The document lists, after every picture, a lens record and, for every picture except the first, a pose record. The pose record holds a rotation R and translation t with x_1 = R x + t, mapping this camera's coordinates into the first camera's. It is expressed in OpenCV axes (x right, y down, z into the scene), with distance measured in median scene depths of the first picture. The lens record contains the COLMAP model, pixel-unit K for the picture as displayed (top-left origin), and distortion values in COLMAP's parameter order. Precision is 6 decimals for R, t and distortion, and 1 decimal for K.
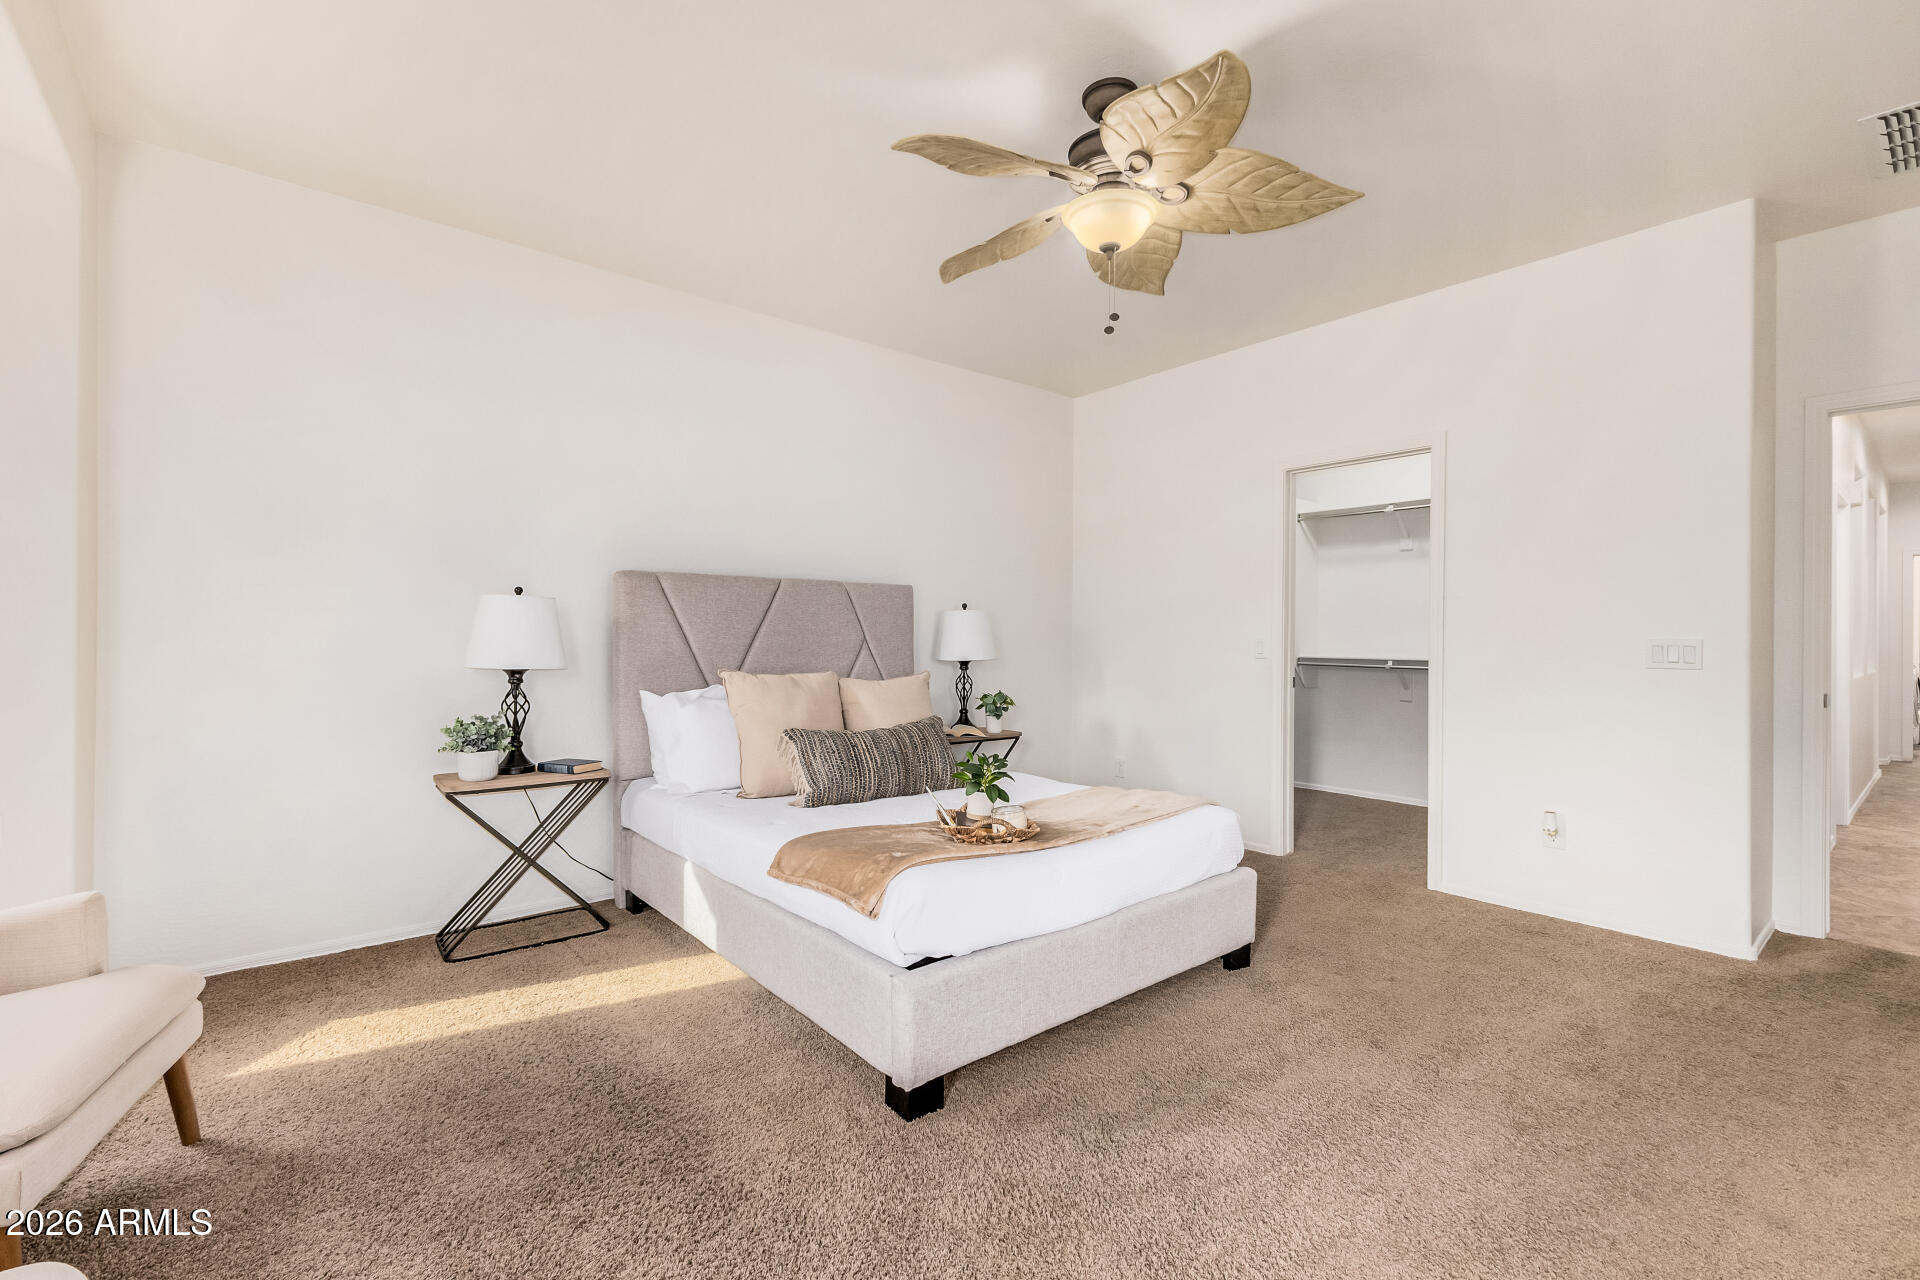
lens RADIAL K [[850.0, 0, 960.3], [0, 850.0, 649.1], [0, 0, 1]] dist [0.016229, -0.000284]
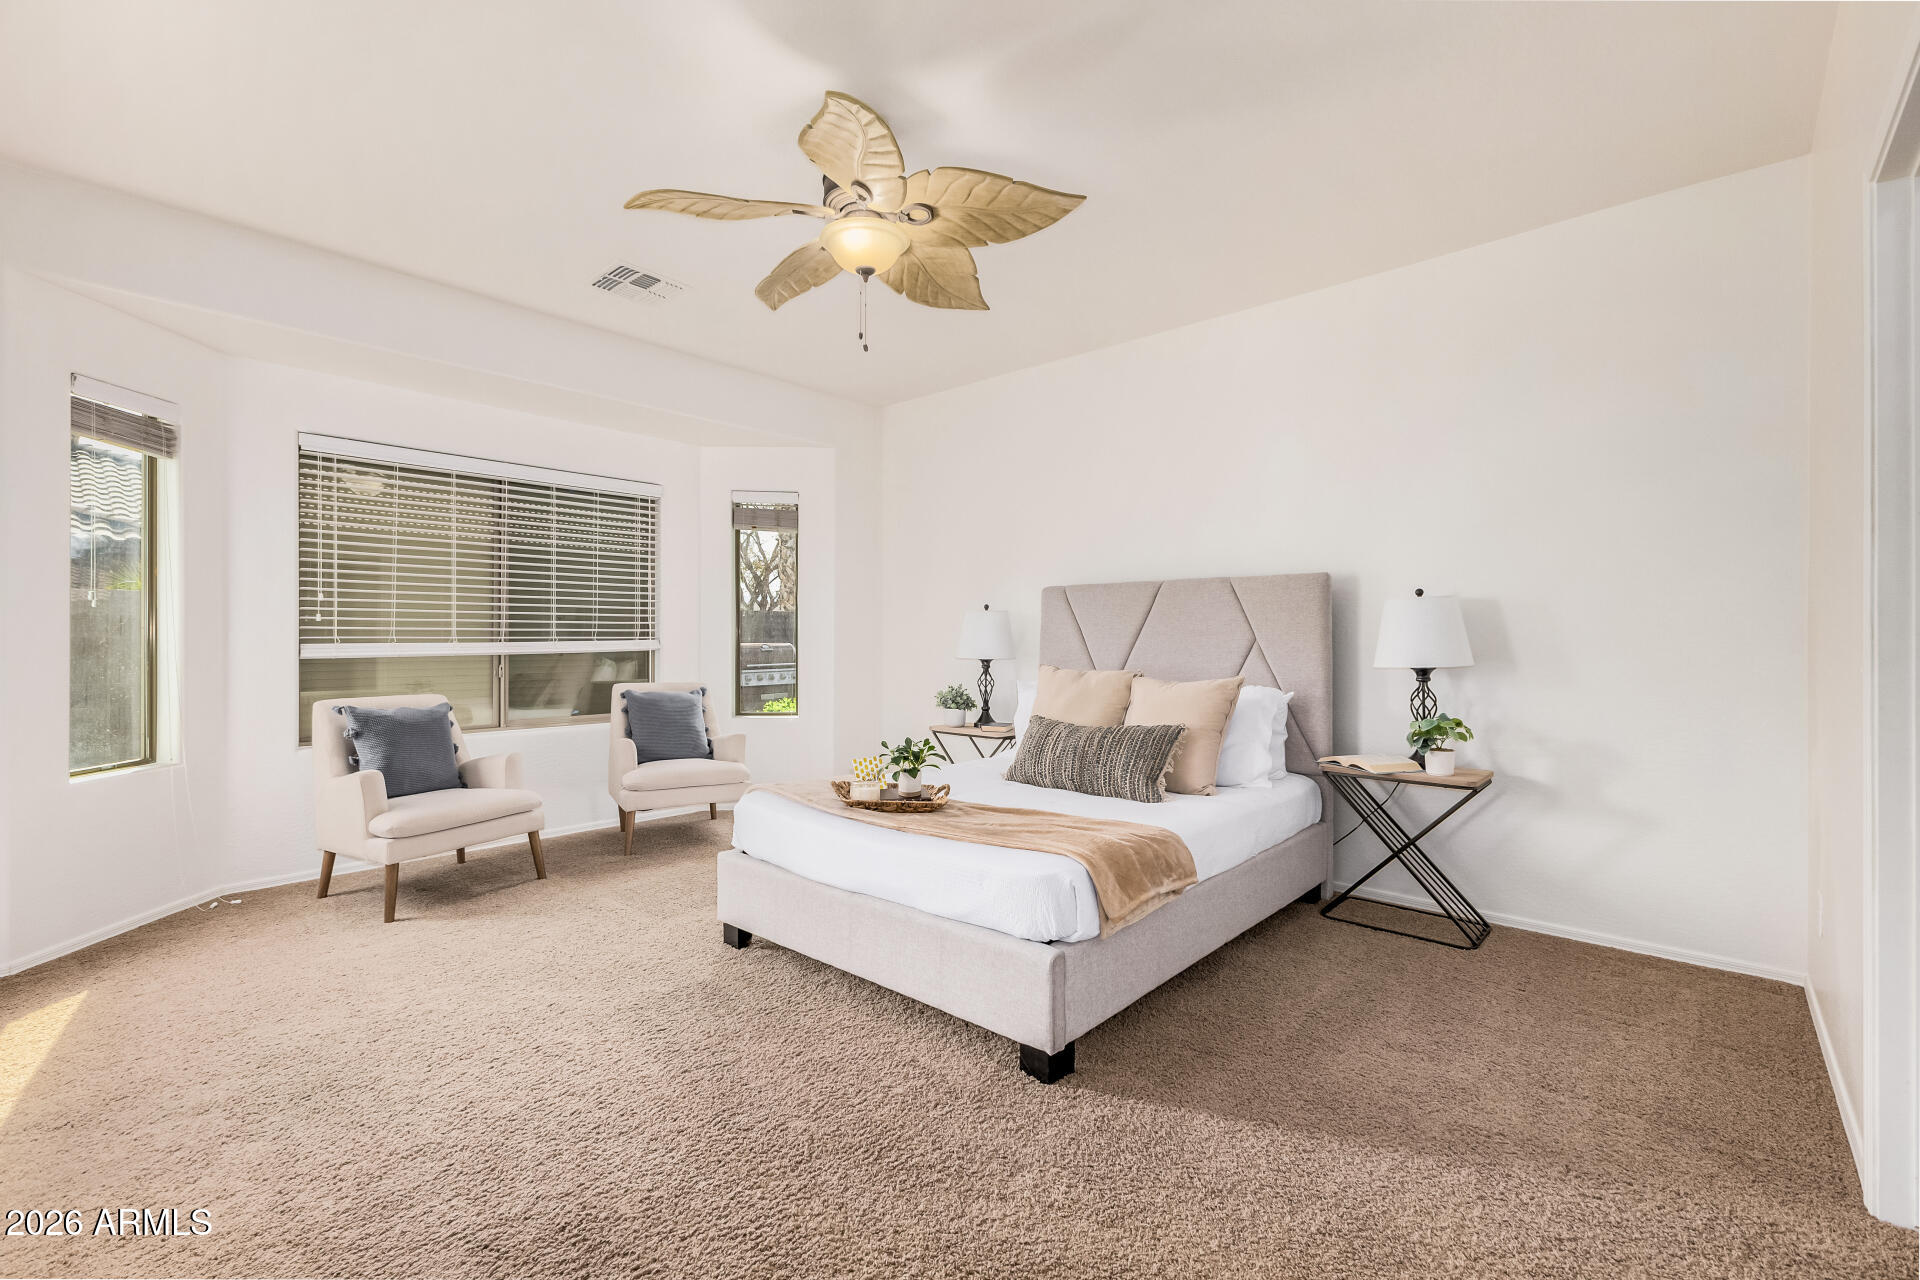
lens RADIAL K [[823.3, 0, 960.2], [0, 823.3, 649.5], [0, 0, 1]] dist [0.002425, -0.000477]
pose [[0.142565, 0.012267, -0.989709, 0.906928], [-0.010190, 0.999888, 0.010925, -0.008445], [0.989733, 0.008528, 0.142674, 0.729028]]
